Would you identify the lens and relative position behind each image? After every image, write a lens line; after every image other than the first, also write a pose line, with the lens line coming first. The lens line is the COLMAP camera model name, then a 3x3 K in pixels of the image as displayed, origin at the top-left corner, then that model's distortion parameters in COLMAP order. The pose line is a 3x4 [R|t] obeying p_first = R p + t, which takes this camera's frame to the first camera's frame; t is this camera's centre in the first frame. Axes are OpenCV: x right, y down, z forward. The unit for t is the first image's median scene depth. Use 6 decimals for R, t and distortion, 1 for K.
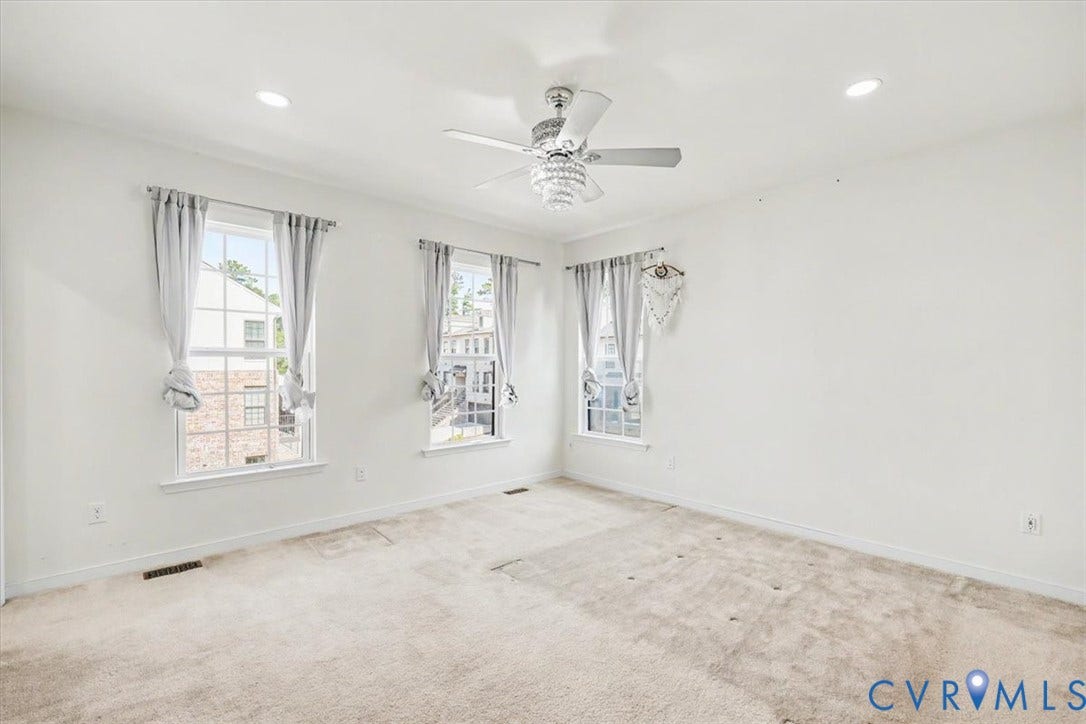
lens RADIAL K [[478.4, 0, 540.2], [0, 478.4, 374.6], [0, 0, 1]] dist [-0.001362, 0.000288]
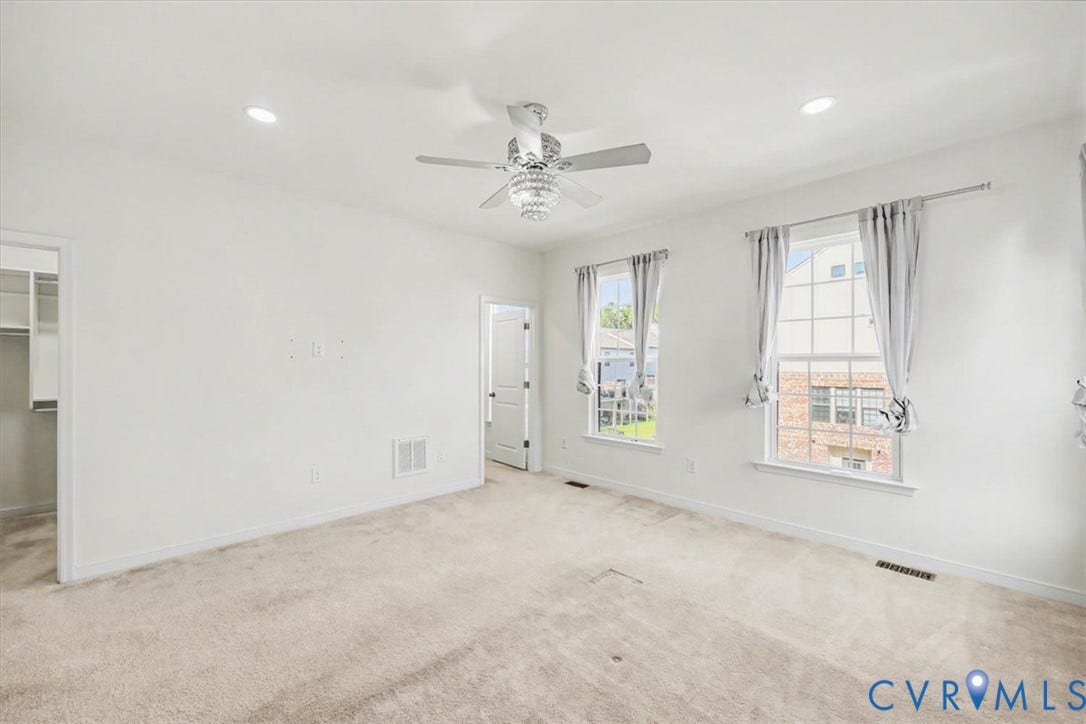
lens RADIAL K [[438.5, 0, 540.9], [0, 438.5, 365.0], [0, 0, 1]] dist [0.000695, 0.000493]
pose [[0.032265, -0.000242, -0.999479, 0.583353], [-0.020358, 0.999792, -0.000899, -0.016523], [0.999272, 0.020376, 0.032253, 0.570176]]
